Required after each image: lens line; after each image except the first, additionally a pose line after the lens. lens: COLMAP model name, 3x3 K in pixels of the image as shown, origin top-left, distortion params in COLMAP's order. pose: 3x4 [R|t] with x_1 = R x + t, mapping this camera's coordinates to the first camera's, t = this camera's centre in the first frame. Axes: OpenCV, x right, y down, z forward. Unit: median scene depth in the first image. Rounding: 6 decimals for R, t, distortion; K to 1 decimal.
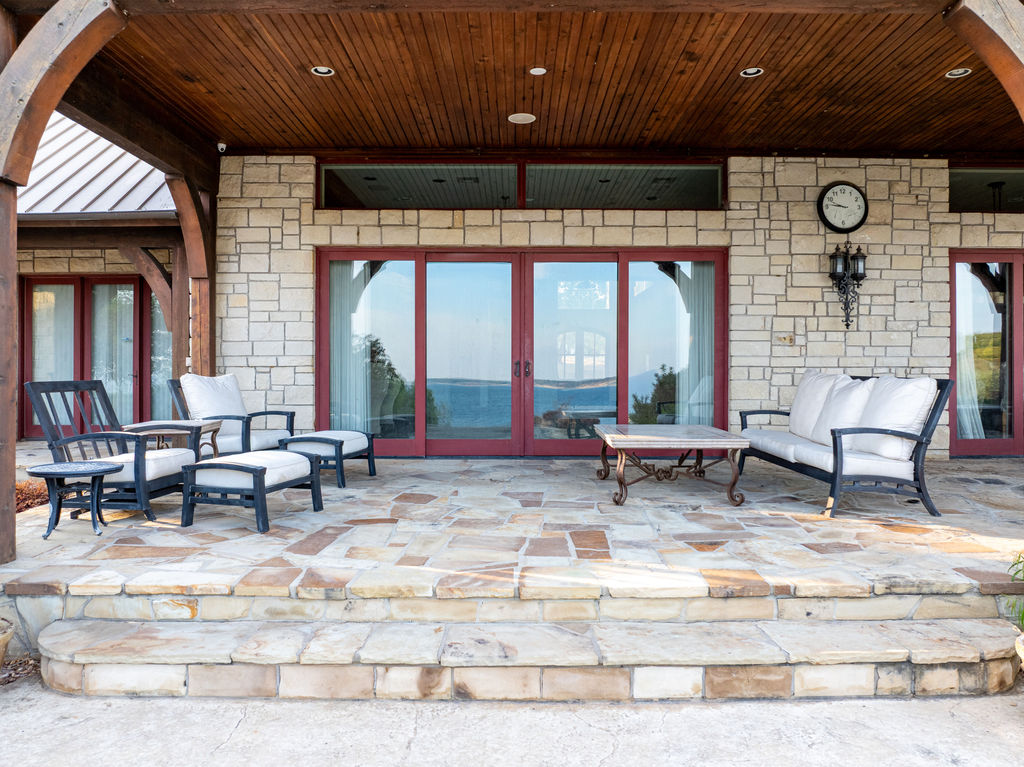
lens RADIAL K [[719.5, 0, 513.7], [0, 719.5, 367.2], [0, 0, 1]] dist [-0.046509, 0.004972]
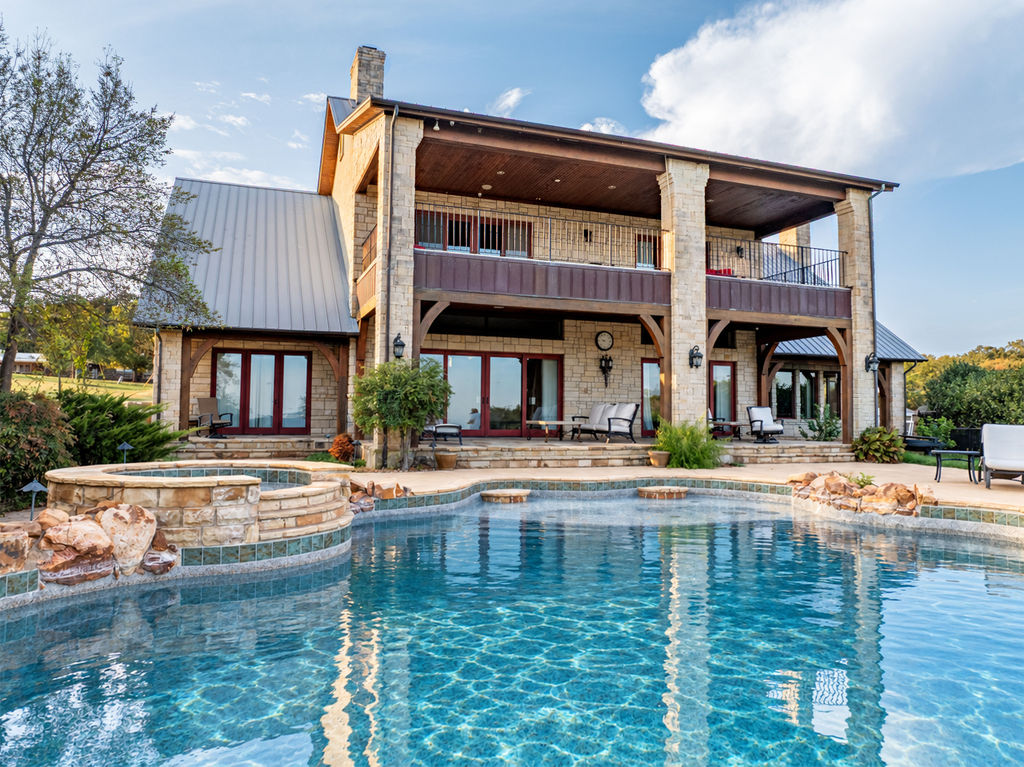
lens RADIAL K [[719.5, 0, 513.7], [0, 719.5, 367.2], [0, 0, 1]] dist [-0.046509, 0.004972]
pose [[0.935666, 0.031979, 0.351434, -0.771808], [-0.009793, 0.997855, -0.064729, 0.046113], [-0.352750, 0.057123, 0.933972, -1.339214]]
